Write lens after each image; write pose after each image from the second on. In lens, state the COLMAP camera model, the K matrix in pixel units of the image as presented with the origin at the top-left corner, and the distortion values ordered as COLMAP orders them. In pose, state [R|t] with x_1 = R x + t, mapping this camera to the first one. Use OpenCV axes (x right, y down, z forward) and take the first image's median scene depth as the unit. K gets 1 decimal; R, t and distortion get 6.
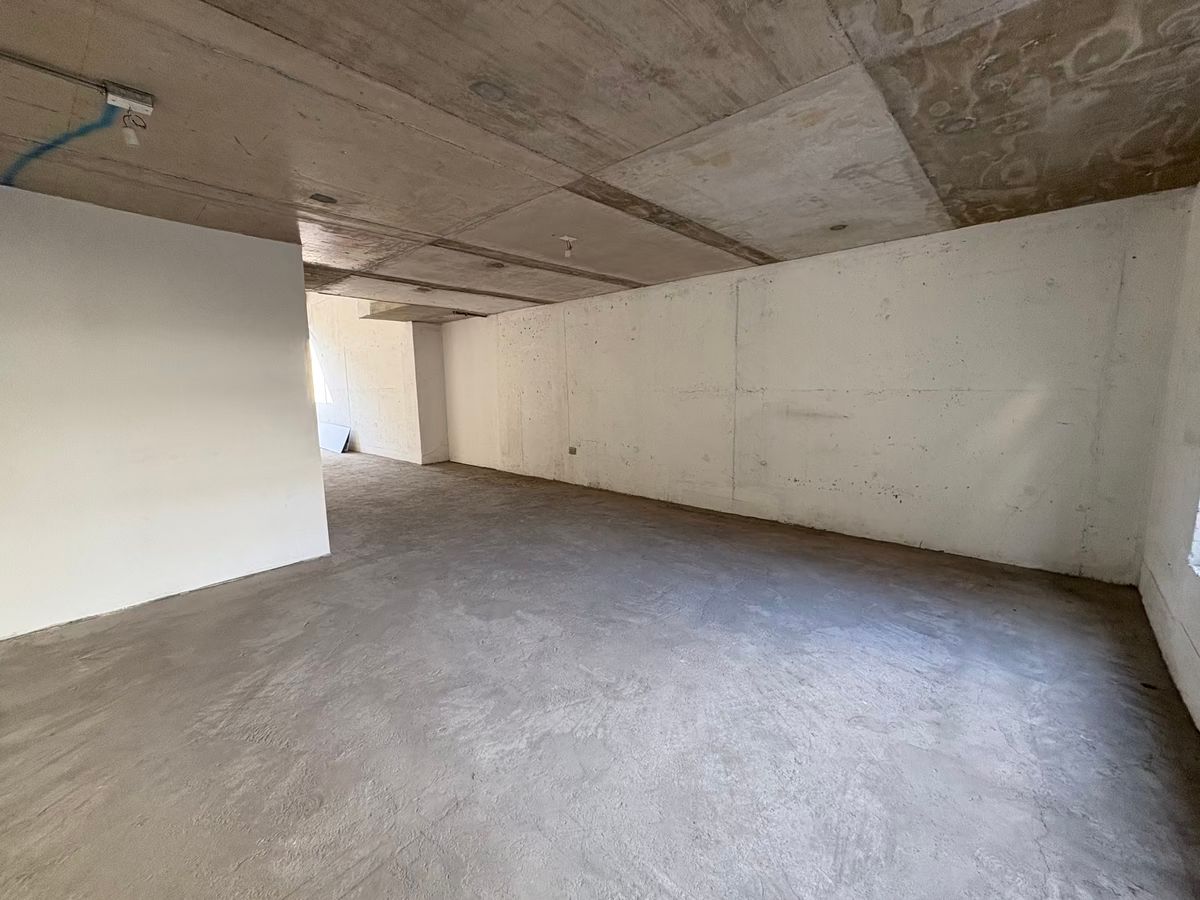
lens RADIAL K [[477.0, 0, 600.0], [0, 477.0, 450.0], [0, 0, 1]] dist [-0.000730, -0.000098]
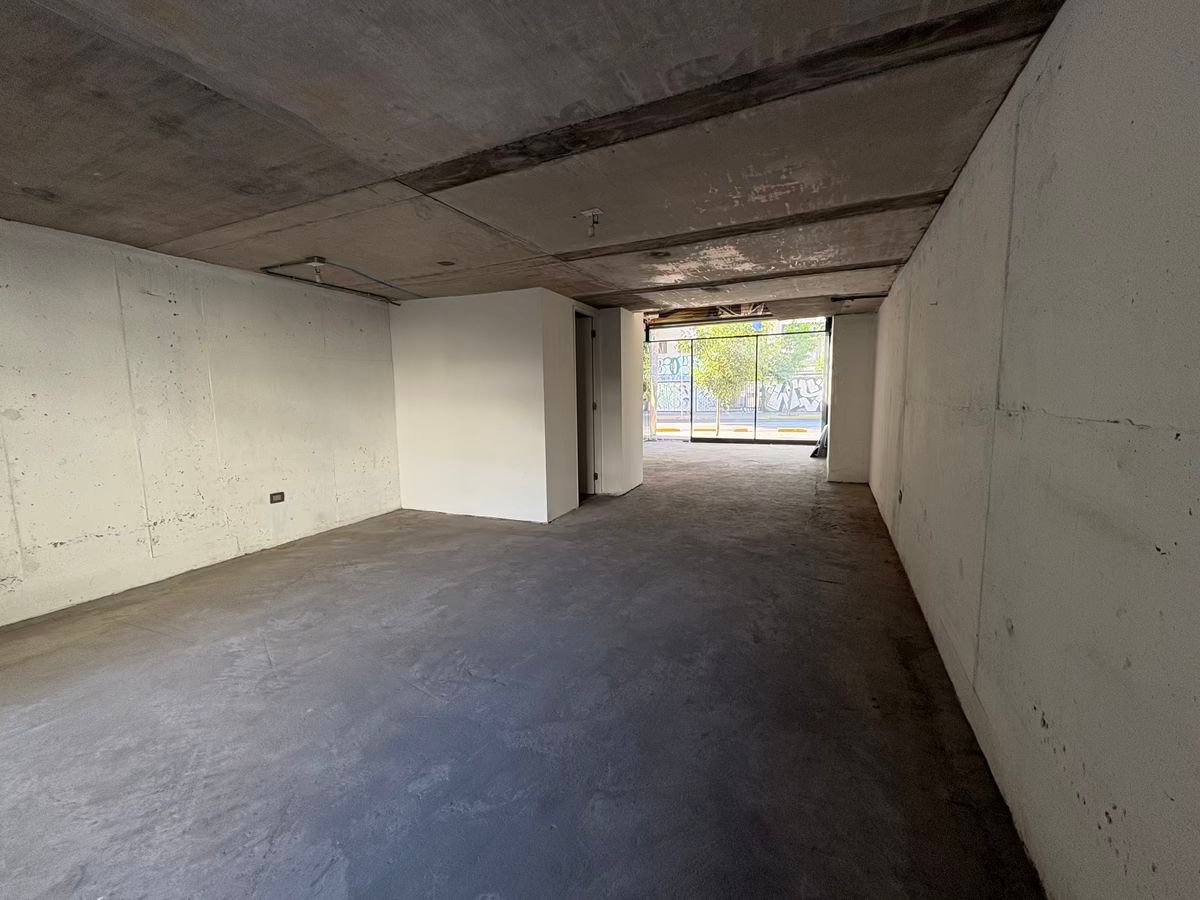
lens RADIAL K [[477.0, 0, 600.0], [0, 477.0, 450.0], [0, 0, 1]] dist [-0.000730, -0.000098]
pose [[0.294824, 0.120801, -0.947885, 1.156389], [-0.121849, 0.988631, 0.088094, -0.186508], [0.947751, 0.089527, 0.306191, 1.244232]]
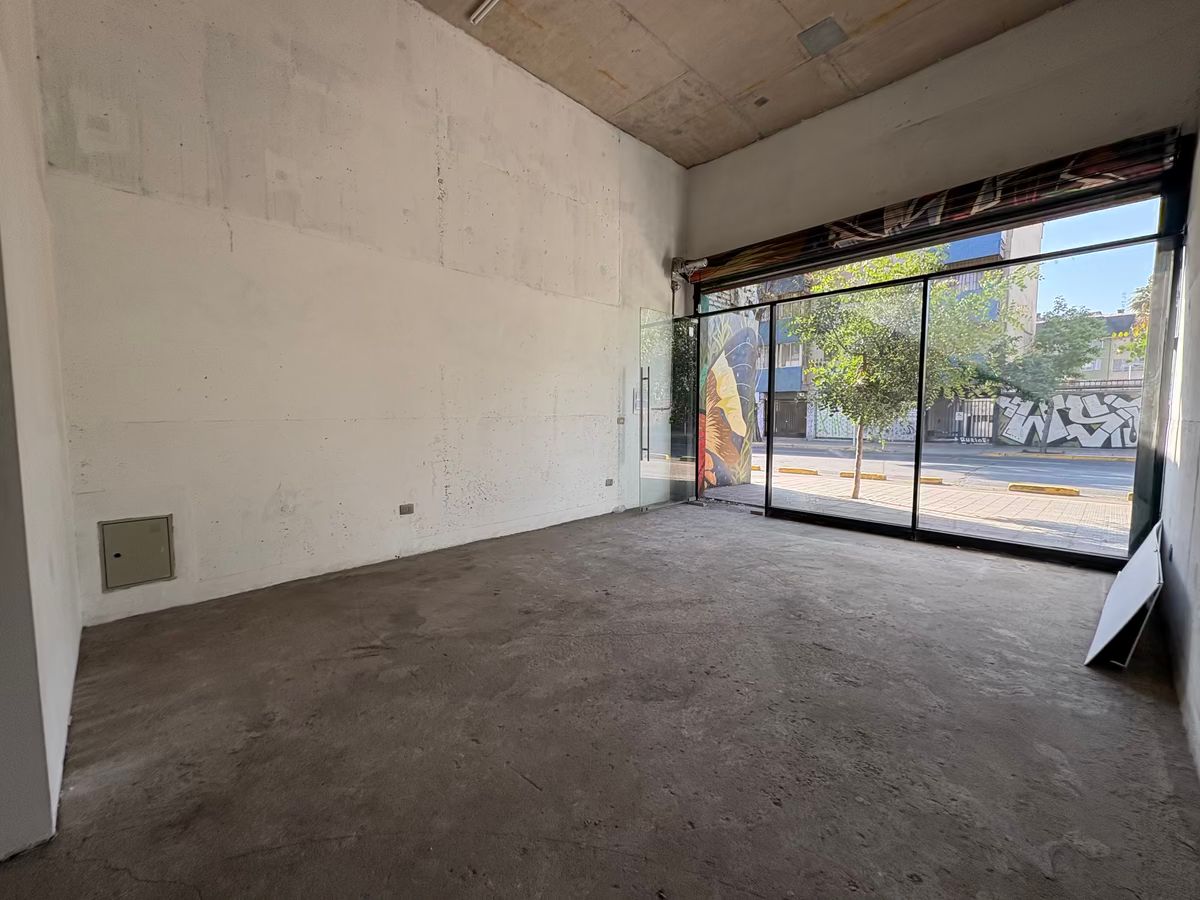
lens RADIAL K [[477.0, 0, 600.0], [0, 477.0, 450.0], [0, 0, 1]] dist [-0.000730, -0.000098]
pose [[-0.085424, 0.089102, -0.992353, 0.837298], [-0.136299, 0.985585, 0.100227, -0.220082], [0.986978, 0.143818, -0.072048, 1.515530]]
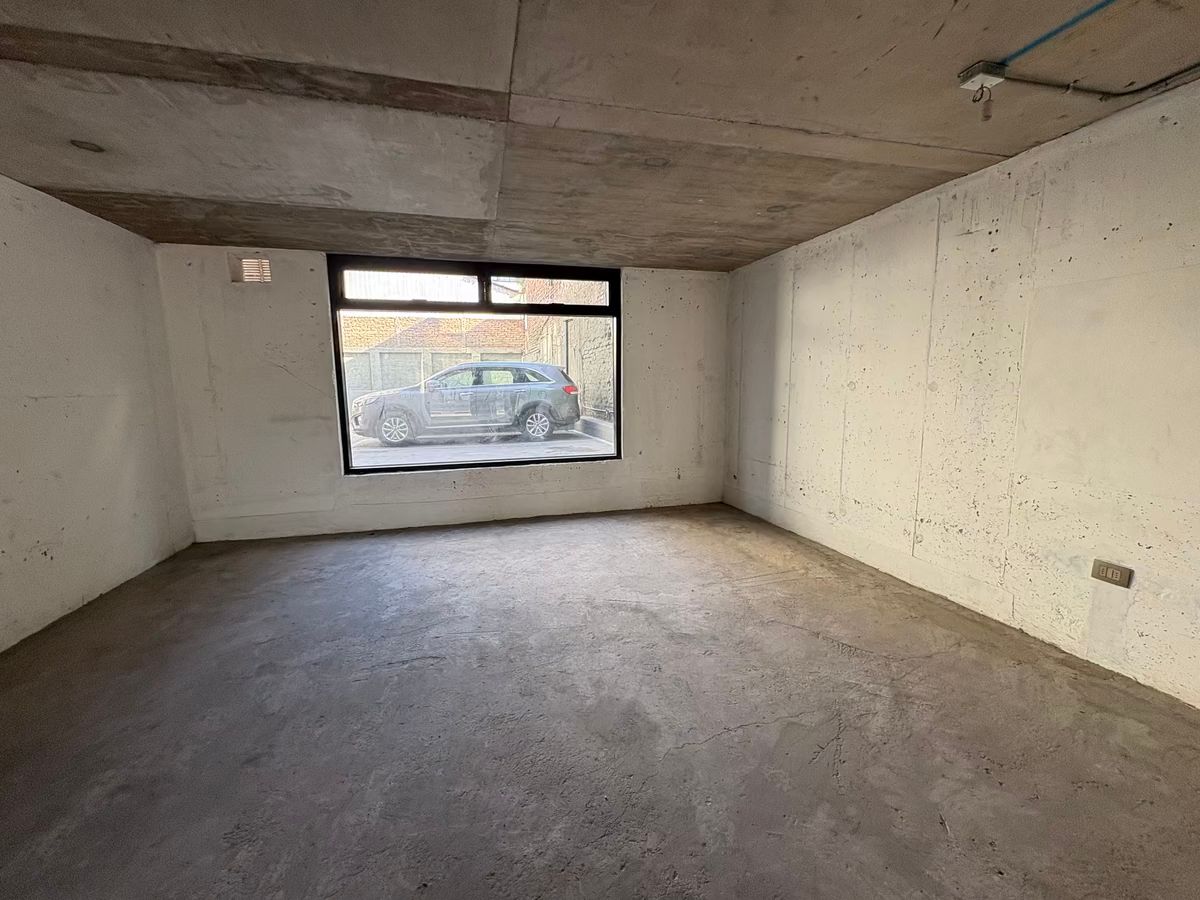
lens RADIAL K [[477.0, 0, 600.0], [0, 477.0, 450.0], [0, 0, 1]] dist [-0.000730, -0.000098]
pose [[-0.833174, -0.055028, 0.550267, -0.695958], [0.097387, 0.964886, 0.243946, -0.231790], [-0.544369, 0.256838, -0.798559, 1.856079]]
